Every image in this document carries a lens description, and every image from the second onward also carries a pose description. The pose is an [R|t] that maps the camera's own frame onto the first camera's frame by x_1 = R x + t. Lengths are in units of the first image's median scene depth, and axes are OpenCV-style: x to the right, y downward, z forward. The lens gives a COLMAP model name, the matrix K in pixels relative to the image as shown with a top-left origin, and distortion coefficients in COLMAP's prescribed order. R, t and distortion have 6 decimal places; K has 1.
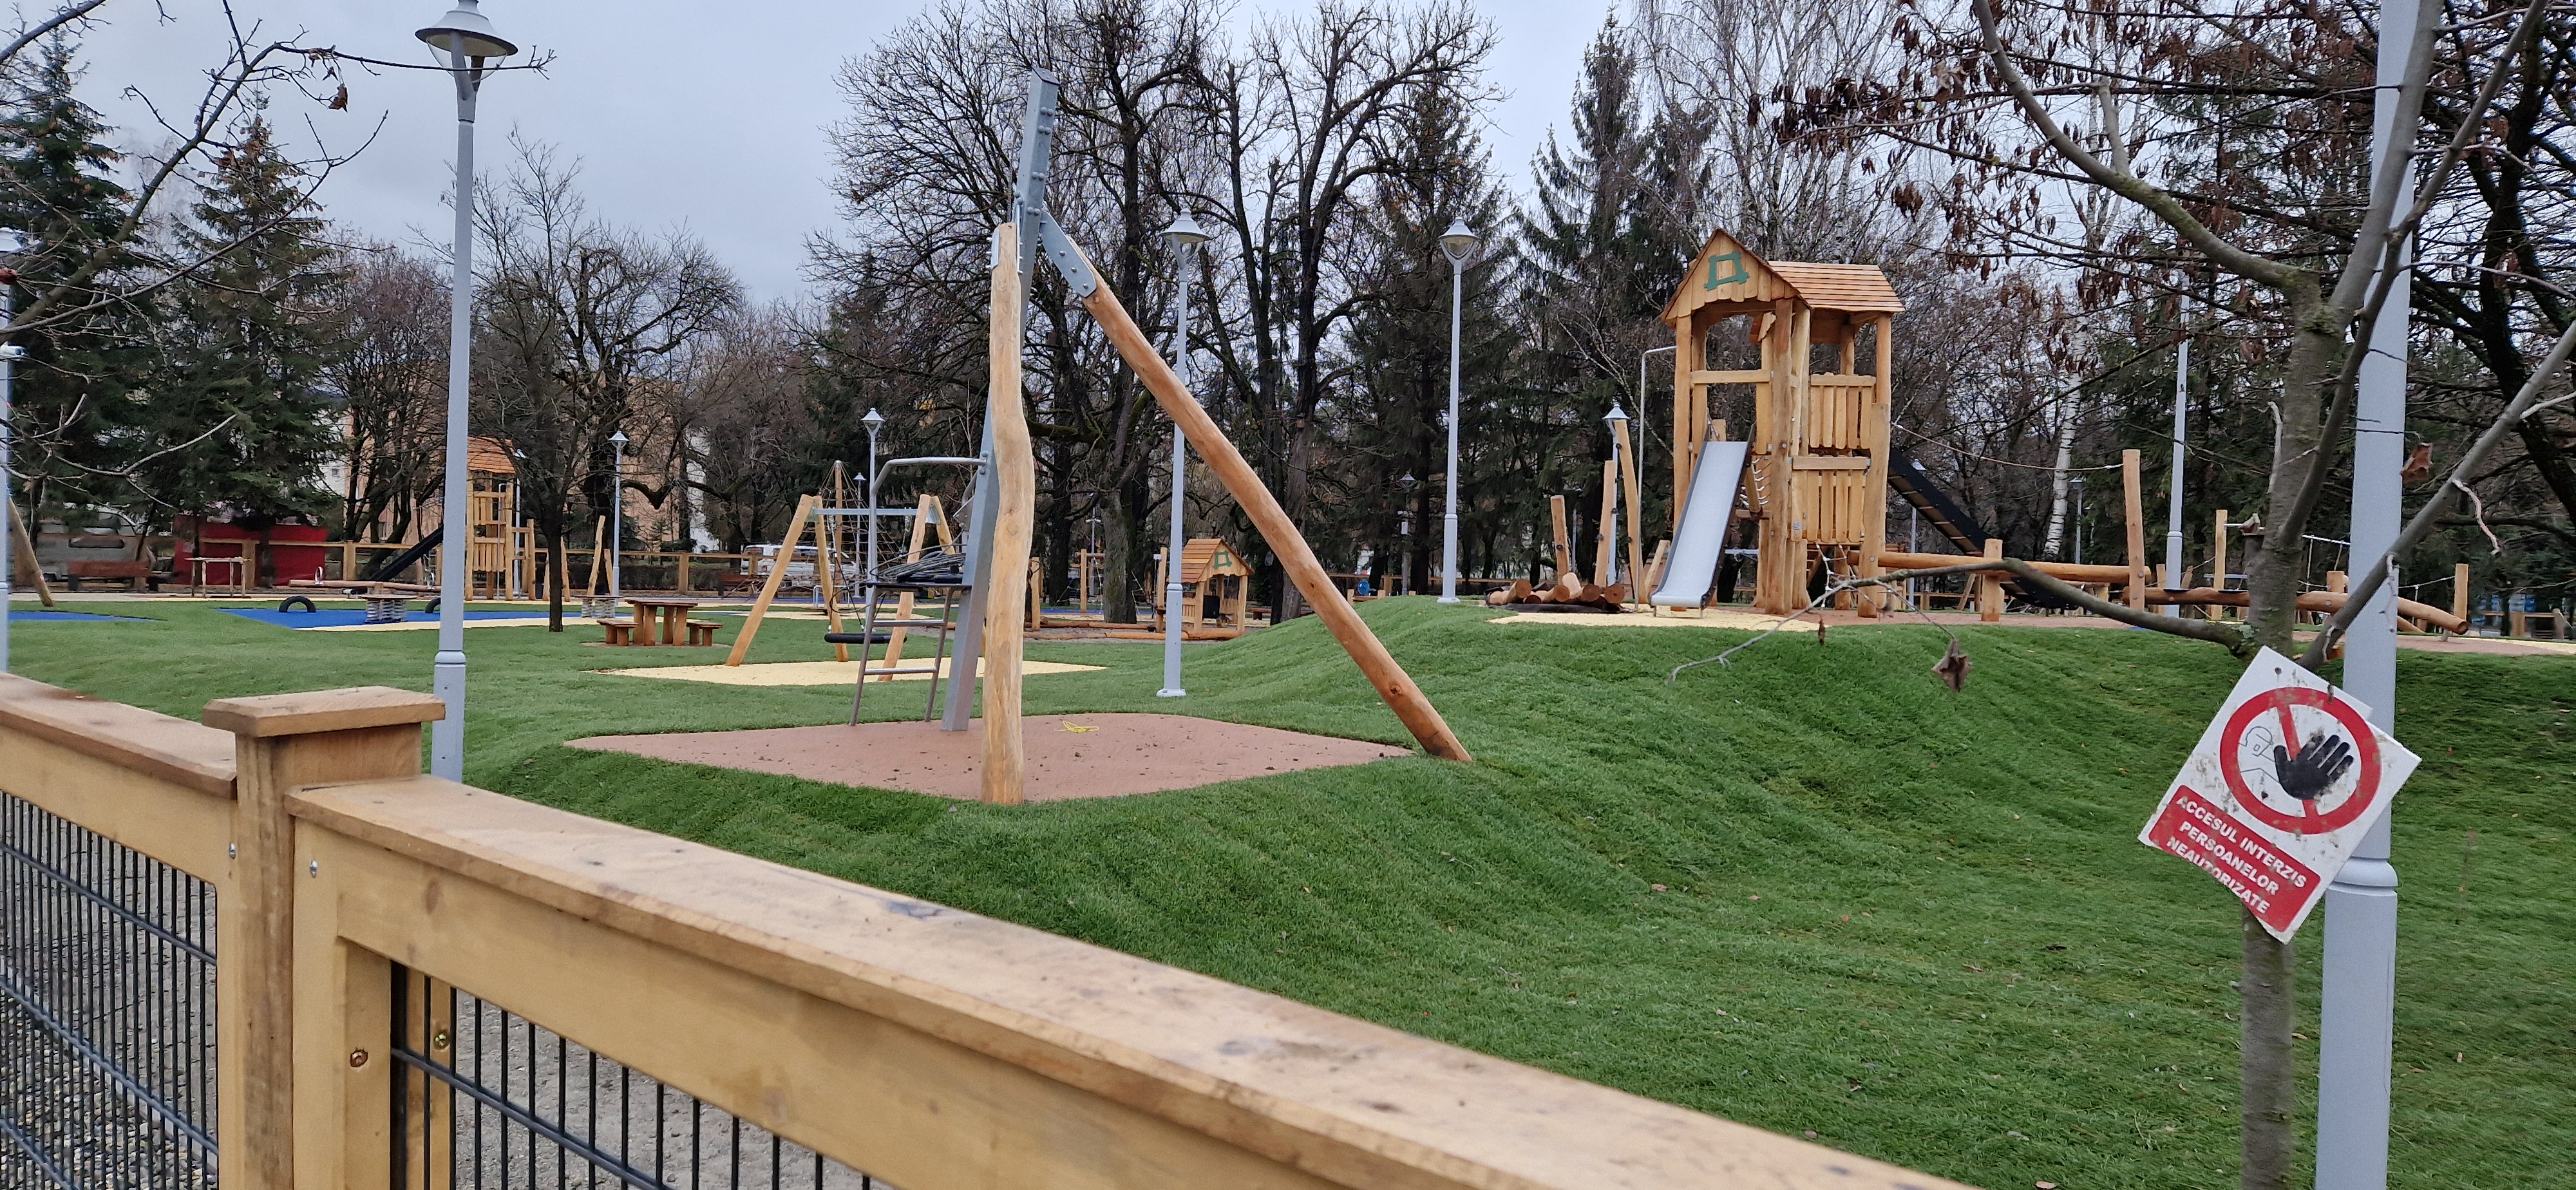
lens RADIAL K [[1700.7, 0, 1299.4], [0, 1700.7, 595.4], [0, 0, 1]] dist [0.099590, -0.094283]
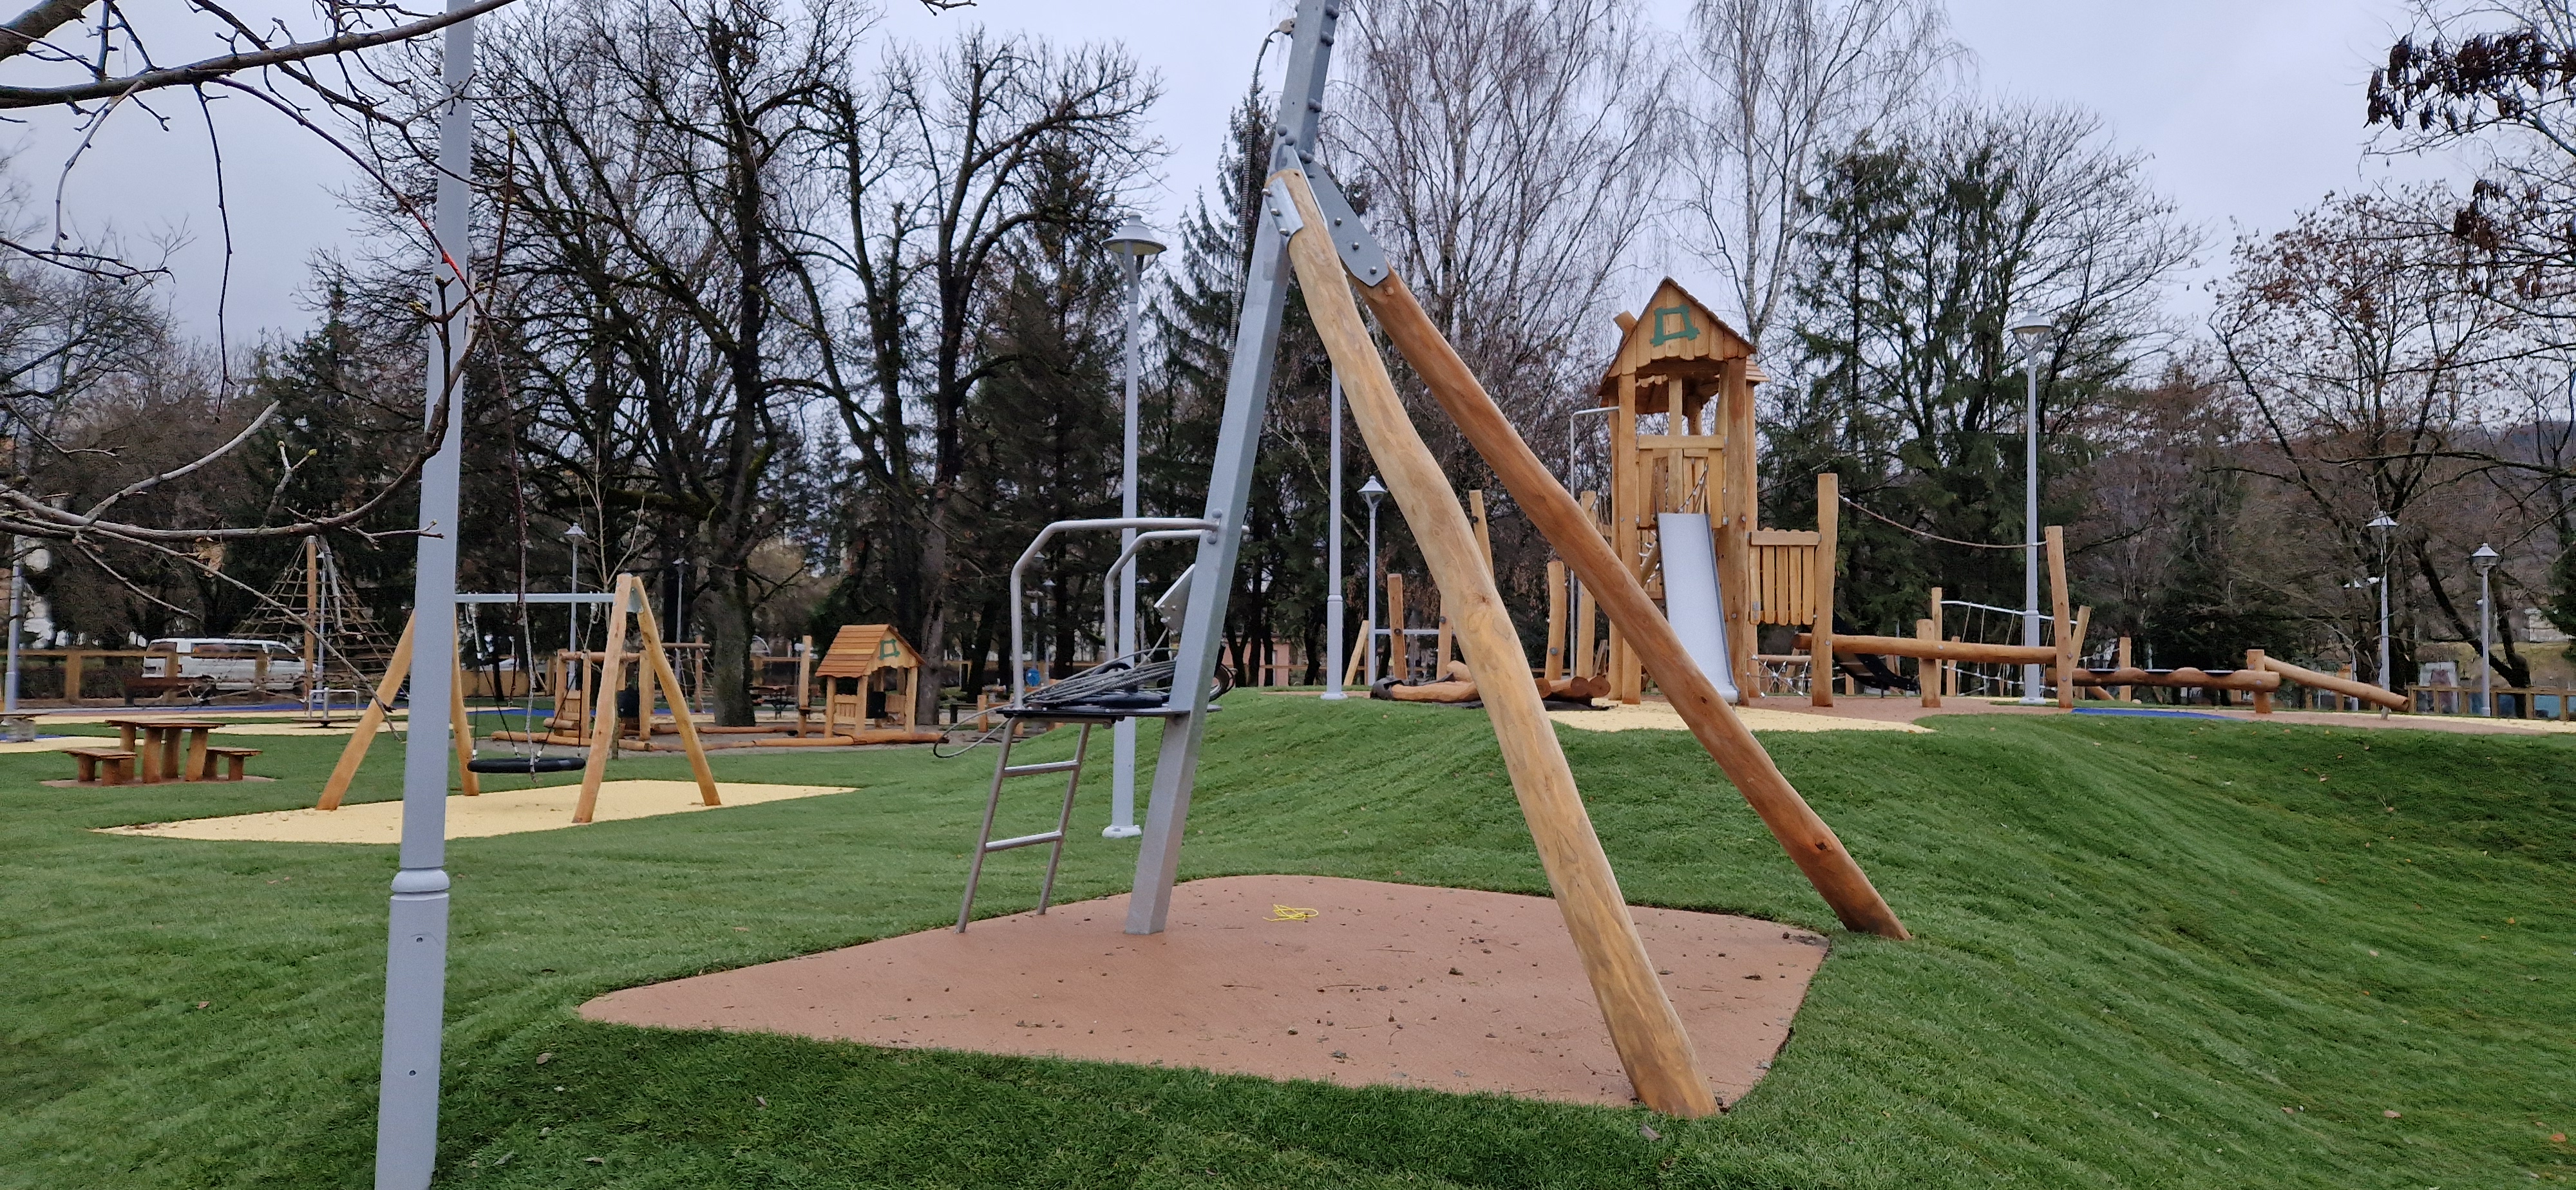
lens RADIAL K [[1670.9, 0, 1288.0], [0, 1670.9, 595.0], [0, 0, 1]] dist [0.029517, -0.001138]
pose [[0.944923, -0.006306, 0.327232, -0.116481], [0.021546, 0.998844, -0.042967, -0.006874], [-0.326583, 0.047651, 0.943967, 0.120023]]
